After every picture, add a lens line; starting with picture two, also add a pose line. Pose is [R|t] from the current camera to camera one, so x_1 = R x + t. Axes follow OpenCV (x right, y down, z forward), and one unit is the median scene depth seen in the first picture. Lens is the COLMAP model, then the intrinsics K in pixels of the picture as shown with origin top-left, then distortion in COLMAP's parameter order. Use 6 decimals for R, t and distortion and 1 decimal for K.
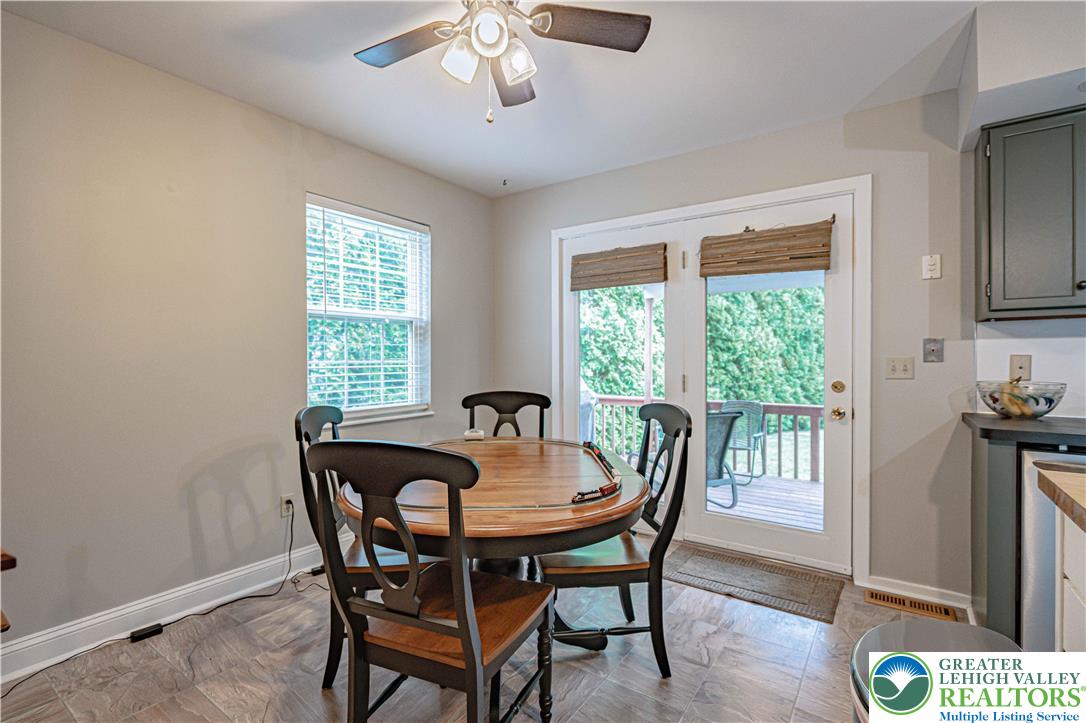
lens RADIAL K [[499.5, 0, 541.9], [0, 499.5, 357.8], [0, 0, 1]] dist [-0.004644, 0.000445]
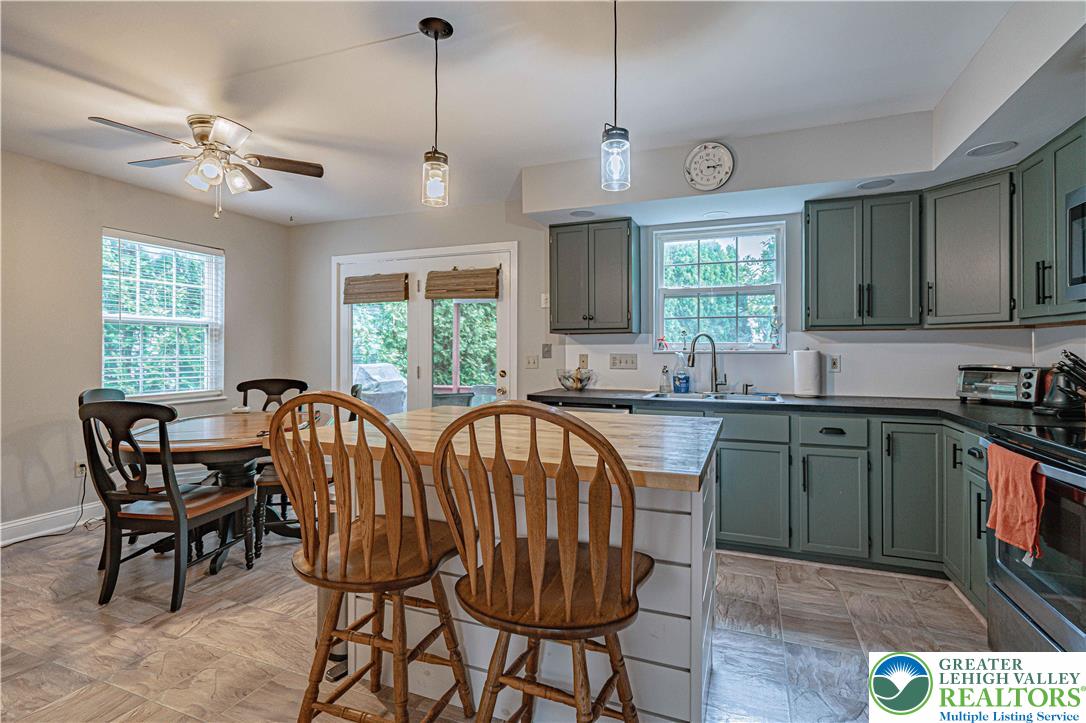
lens RADIAL K [[499.5, 0, 554.6], [0, 499.5, 345.3], [0, 0, 1]] dist [-0.004644, 0.000445]
pose [[0.969085, 0.005823, 0.246657, 0.334144], [-0.003285, 0.999937, -0.010698, -0.013297], [-0.246704, 0.009557, 0.969044, -0.518457]]
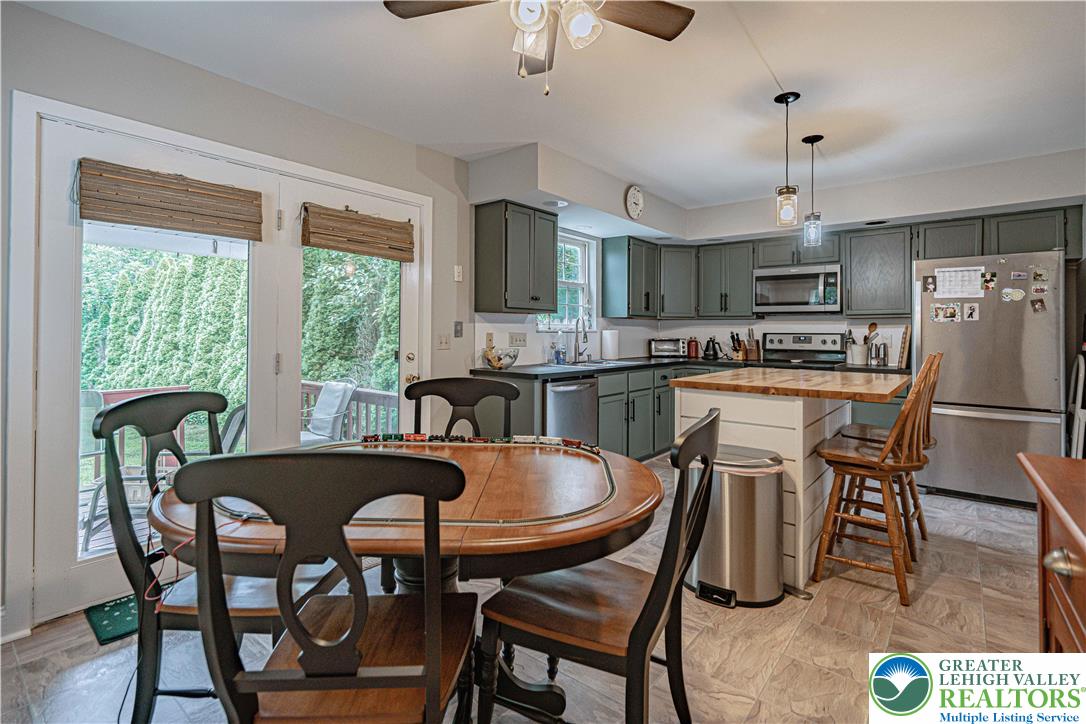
lens RADIAL K [[499.5, 0, 561.4], [0, 499.5, 328.4], [0, 0, 1]] dist [-0.004644, 0.000445]
pose [[0.069563, 0.016241, 0.997445, -0.573510], [-0.000492, 0.999868, -0.016246, 0.004960], [-0.997577, 0.000639, 0.069562, 0.489955]]
